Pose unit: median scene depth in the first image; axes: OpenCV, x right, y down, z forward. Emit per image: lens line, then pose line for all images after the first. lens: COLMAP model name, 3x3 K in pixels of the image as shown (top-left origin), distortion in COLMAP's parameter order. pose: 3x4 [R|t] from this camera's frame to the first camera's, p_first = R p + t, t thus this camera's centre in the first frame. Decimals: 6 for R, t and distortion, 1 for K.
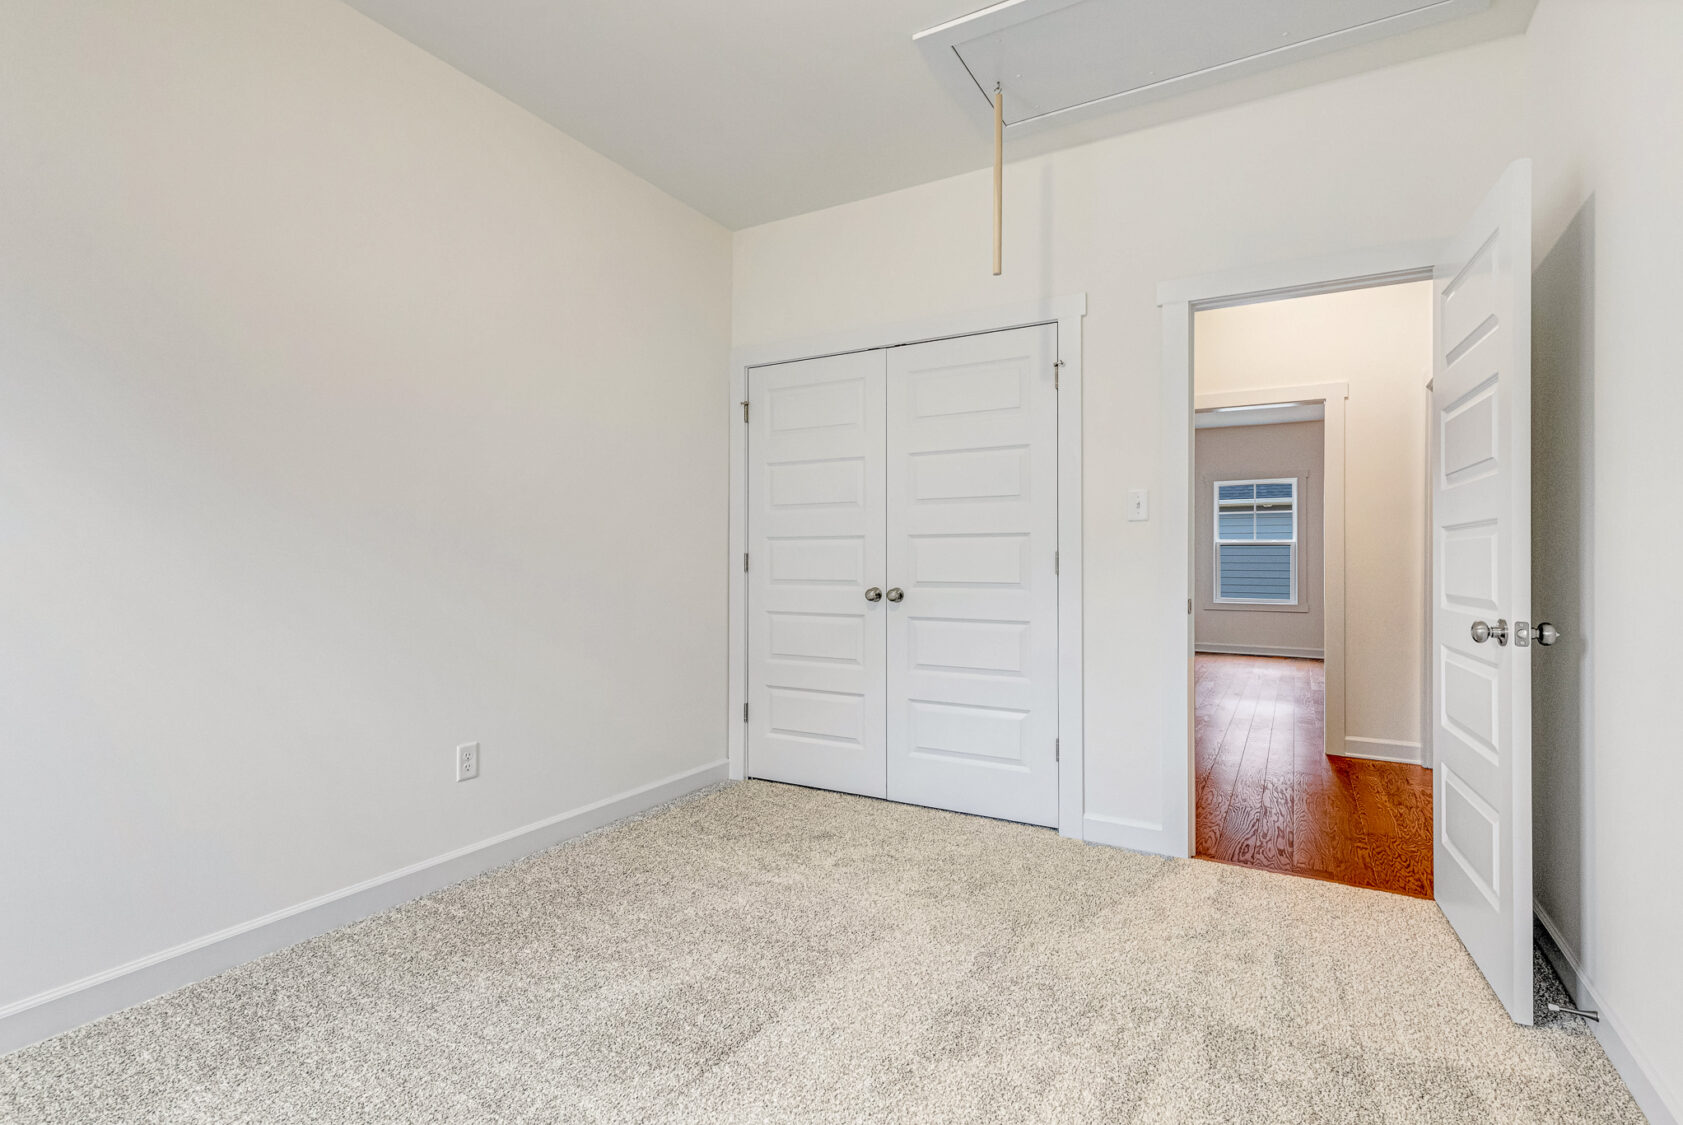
lens RADIAL K [[703.7, 0, 840.8], [0, 703.7, 551.6], [0, 0, 1]] dist [0.001770, -0.000014]
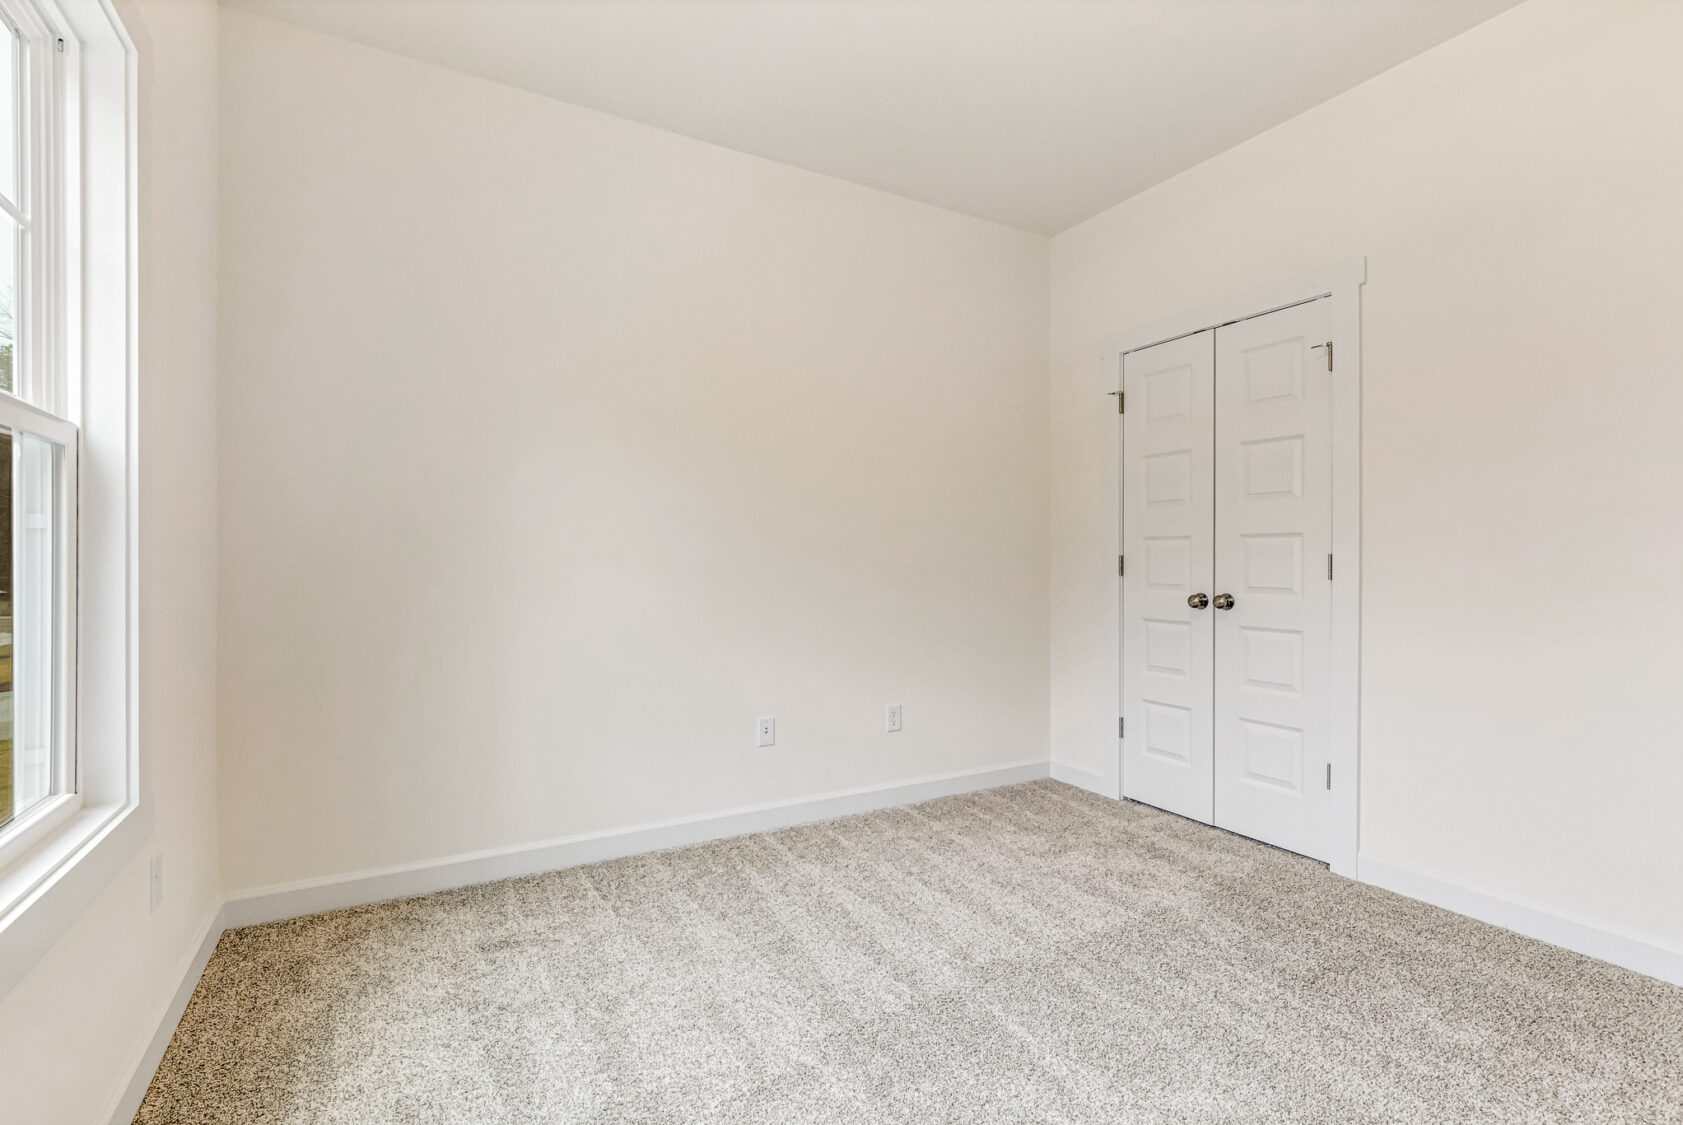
lens RADIAL K [[779.7, 0, 843.9], [0, 779.7, 553.2], [0, 0, 1]] dist [0.007758, -0.000267]
pose [[0.840142, -0.005112, -0.542343, 0.172091], [0.005189, 0.999986, -0.001387, -0.001345], [0.542342, -0.001649, 0.840156, -0.086969]]
